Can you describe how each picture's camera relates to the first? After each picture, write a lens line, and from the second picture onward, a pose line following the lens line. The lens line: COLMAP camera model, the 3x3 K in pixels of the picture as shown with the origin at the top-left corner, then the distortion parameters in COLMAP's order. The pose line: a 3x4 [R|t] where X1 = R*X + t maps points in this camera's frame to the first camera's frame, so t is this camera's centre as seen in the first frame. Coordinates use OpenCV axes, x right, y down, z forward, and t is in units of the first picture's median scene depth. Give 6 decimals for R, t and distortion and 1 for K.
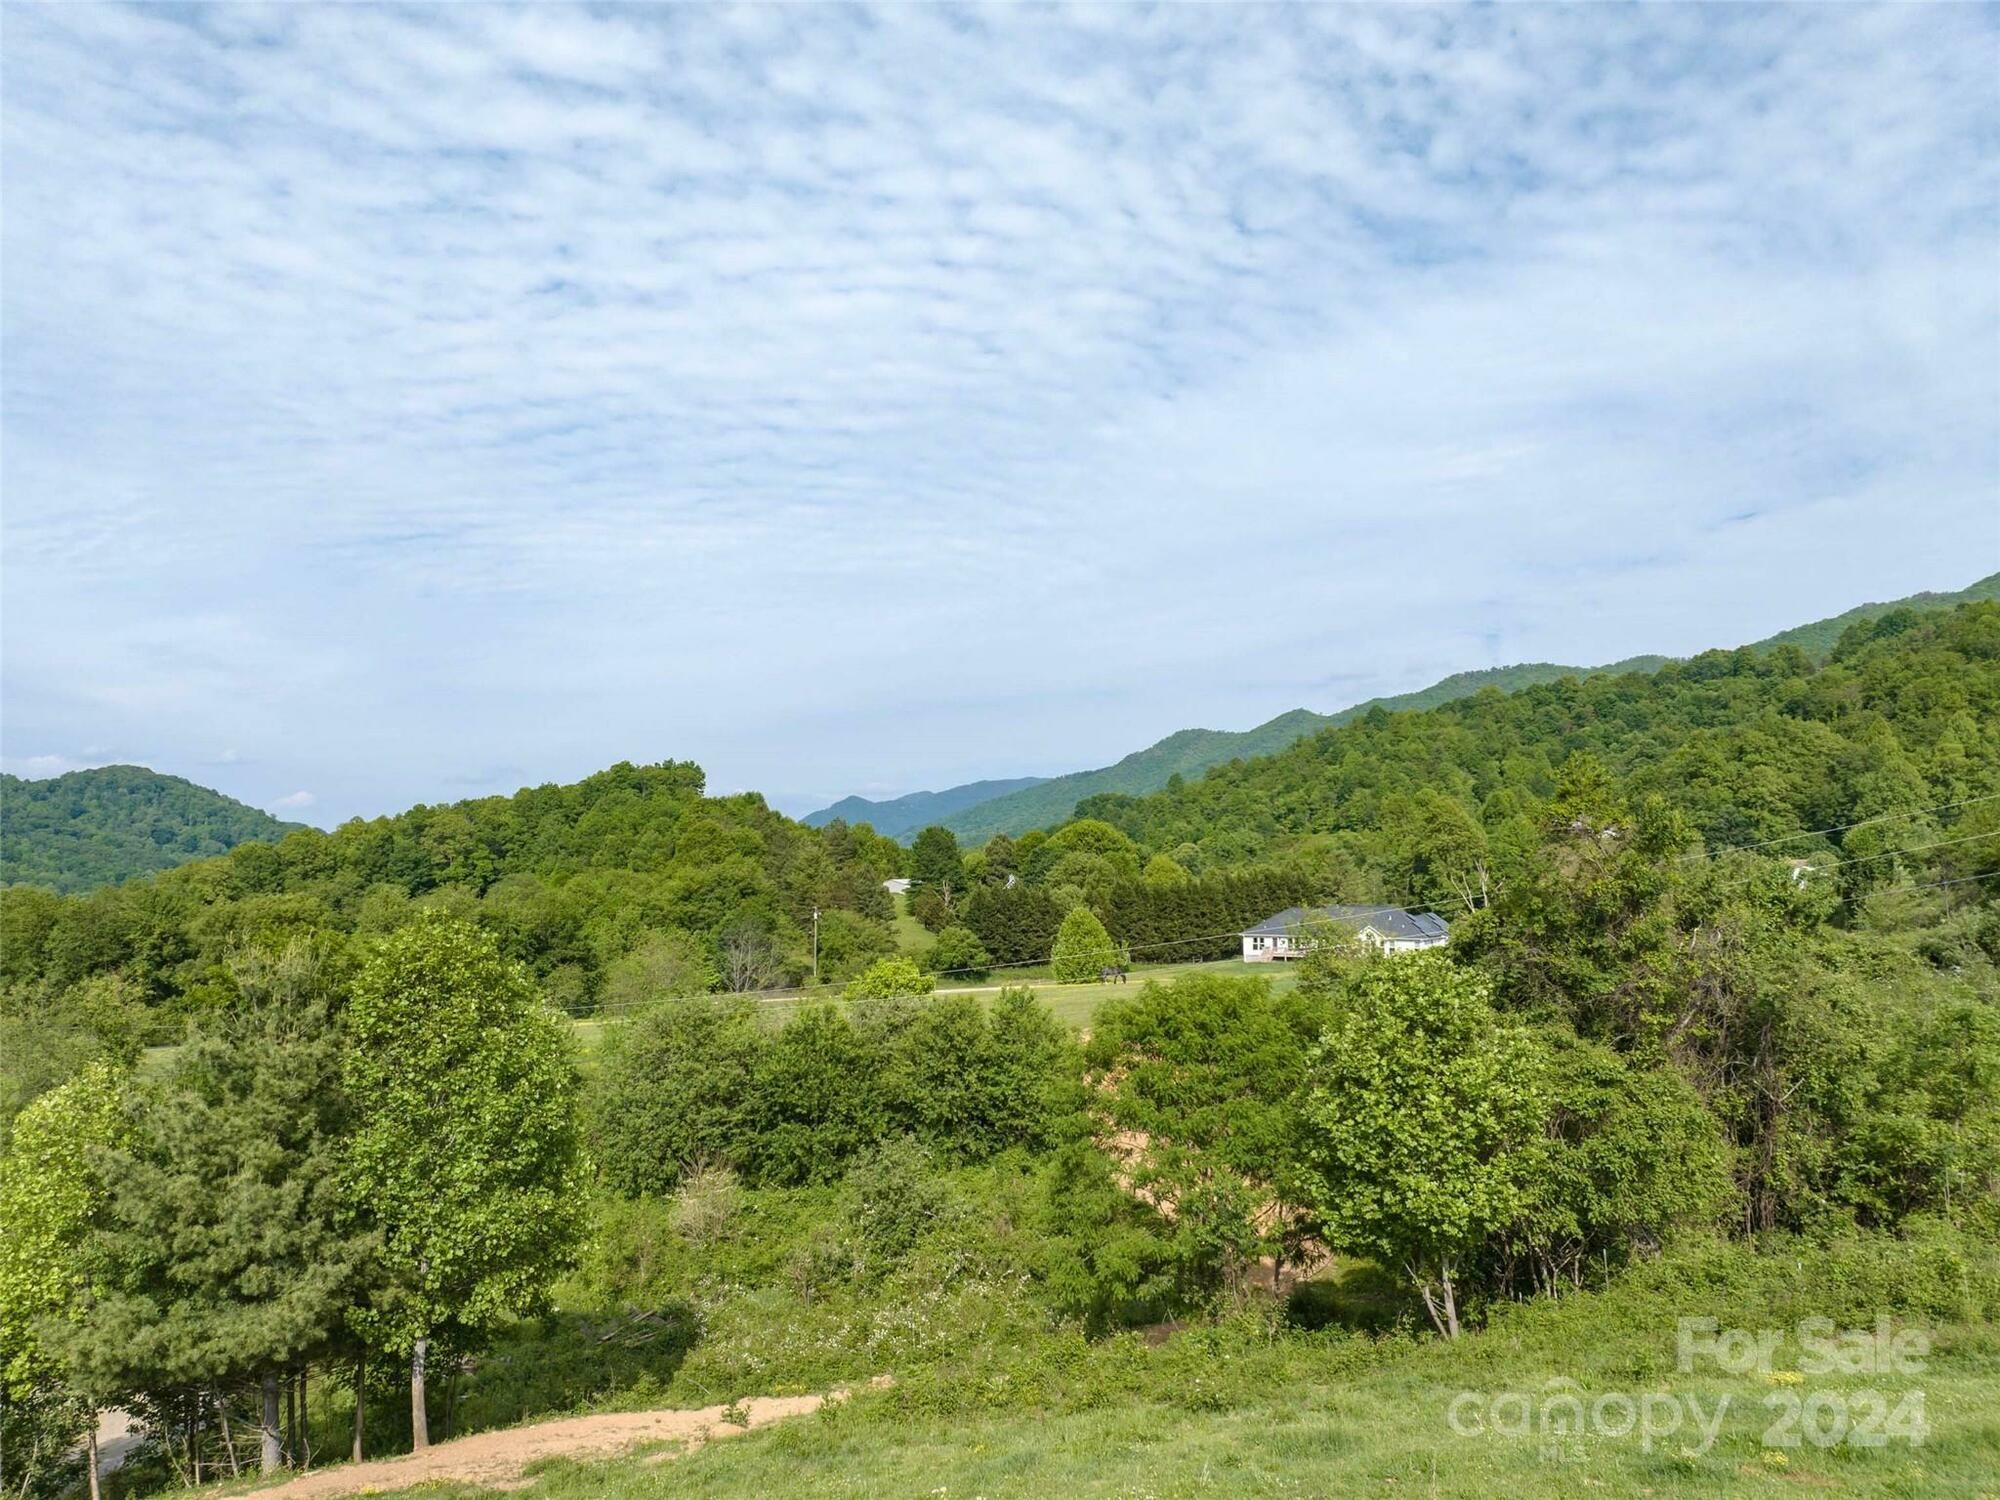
lens RADIAL K [[1412.8, 0, 993.7], [0, 1412.8, 765.4], [0, 0, 1]] dist [-0.045699, 0.015463]
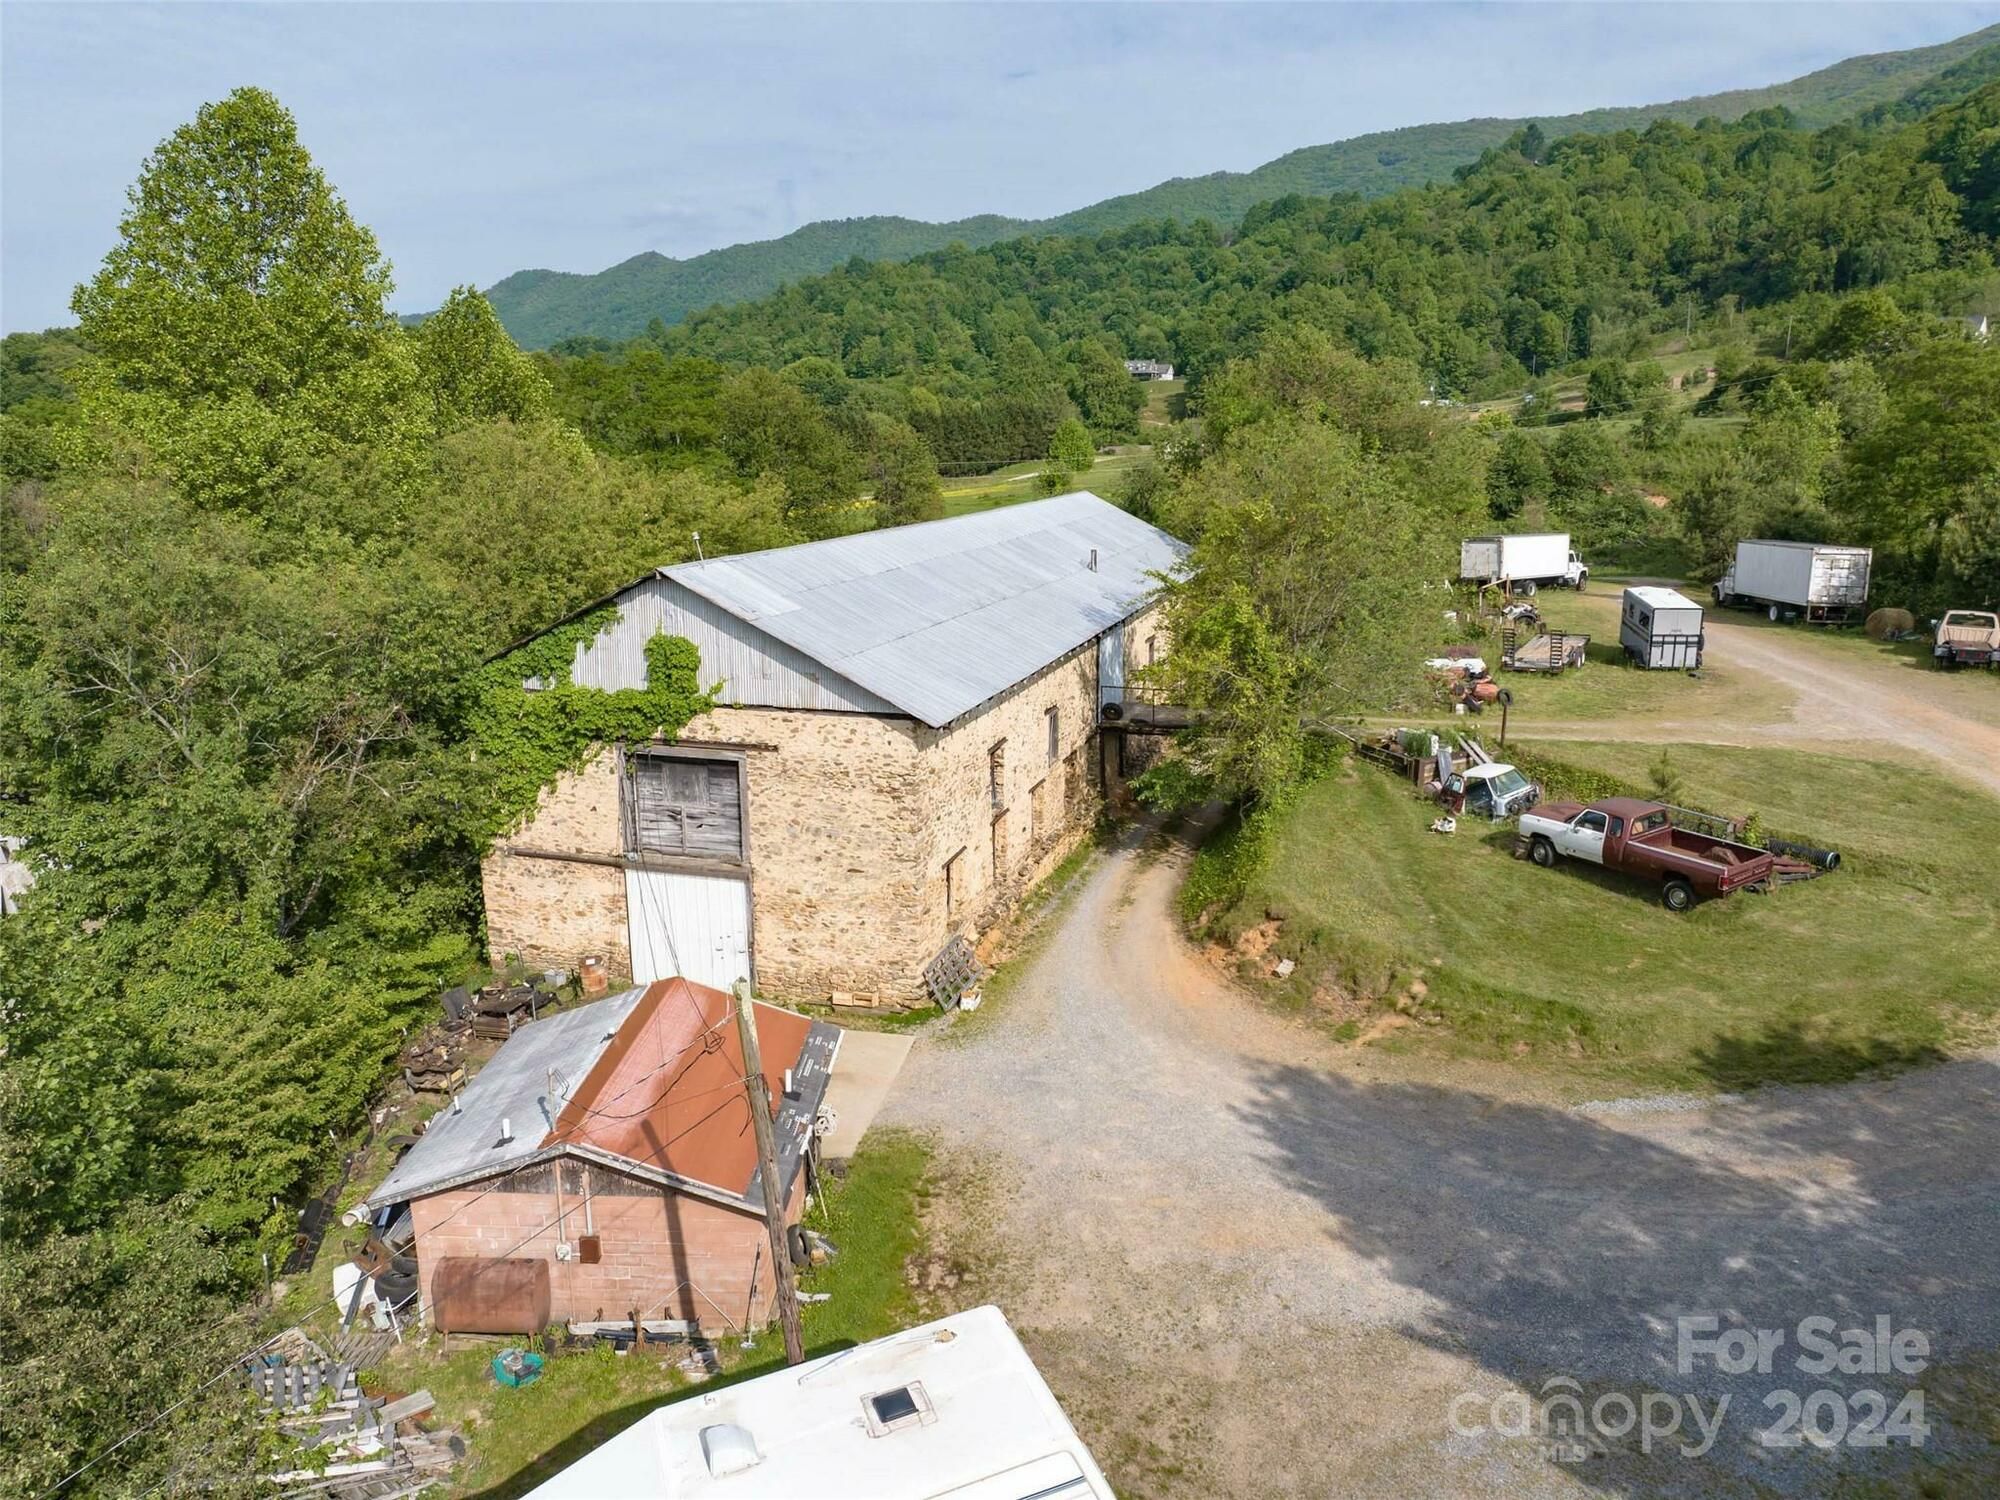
lens RADIAL K [[1412.8, 0, 997.1], [0, 1412.8, 738.9], [0, 0, 1]] dist [-0.045699, 0.015463]
pose [[0.890261, -0.104032, 0.443411, -0.172271], [-0.028911, 0.958692, 0.282974, 0.004596], [-0.454533, -0.264740, 0.850478, -0.049458]]
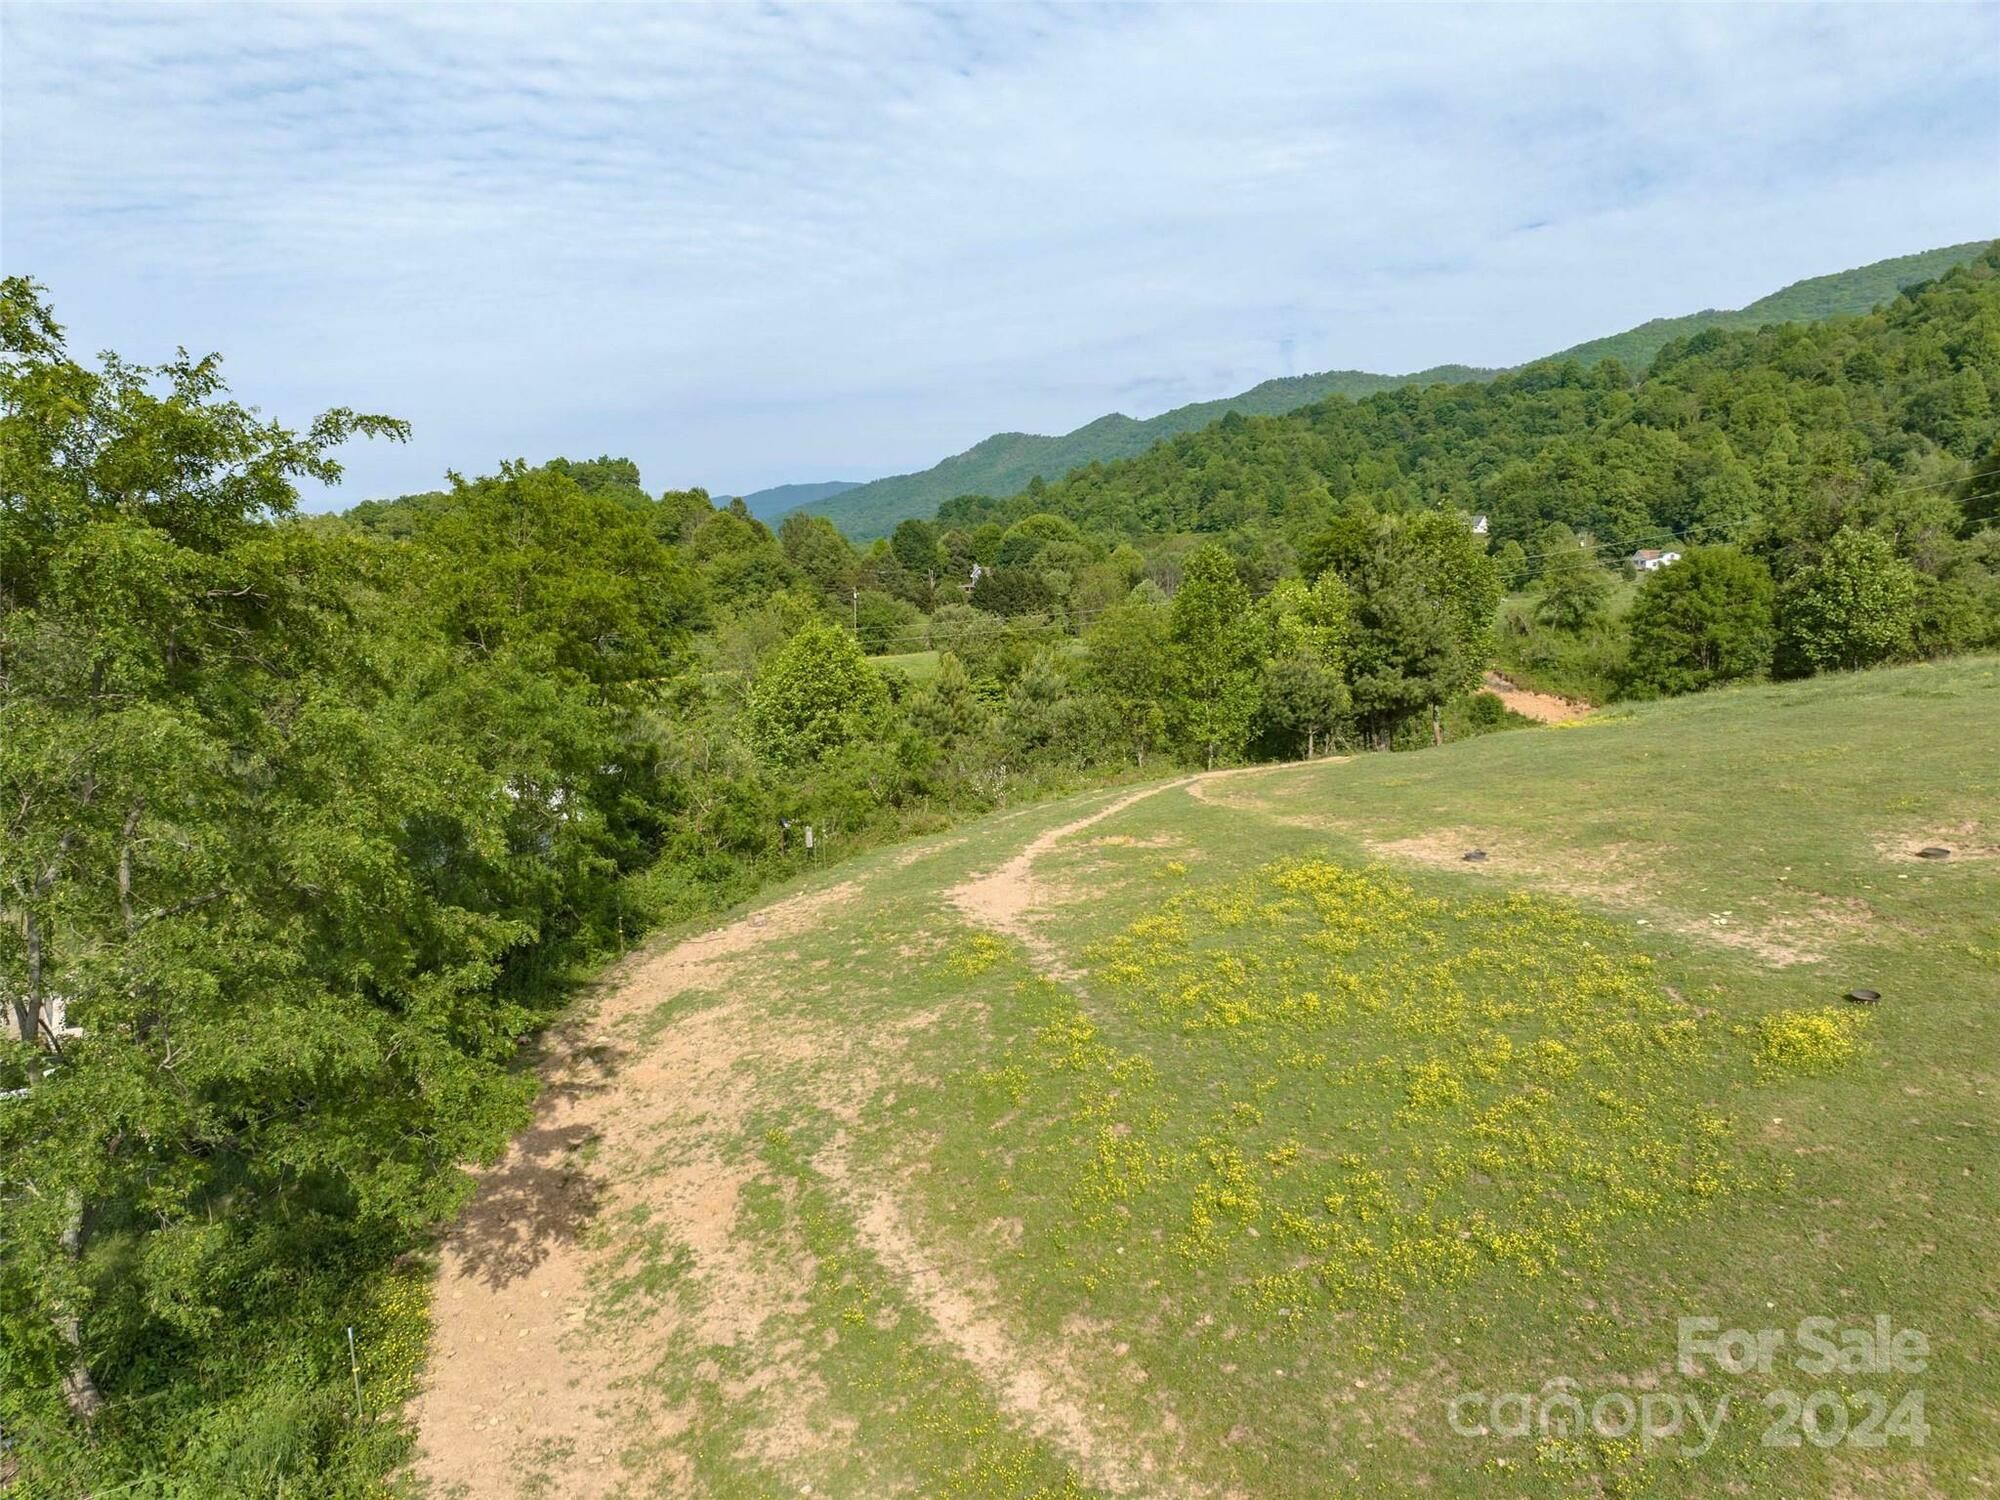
lens RADIAL K [[1412.8, 0, 999.2], [0, 1412.8, 749.8], [0, 0, 1]] dist [-0.045699, 0.015463]
pose [[0.989739, -0.021733, 0.141223, -0.064608], [-0.006196, 0.980907, 0.194378, 0.003120], [-0.142751, -0.193259, 0.970708, -0.046962]]
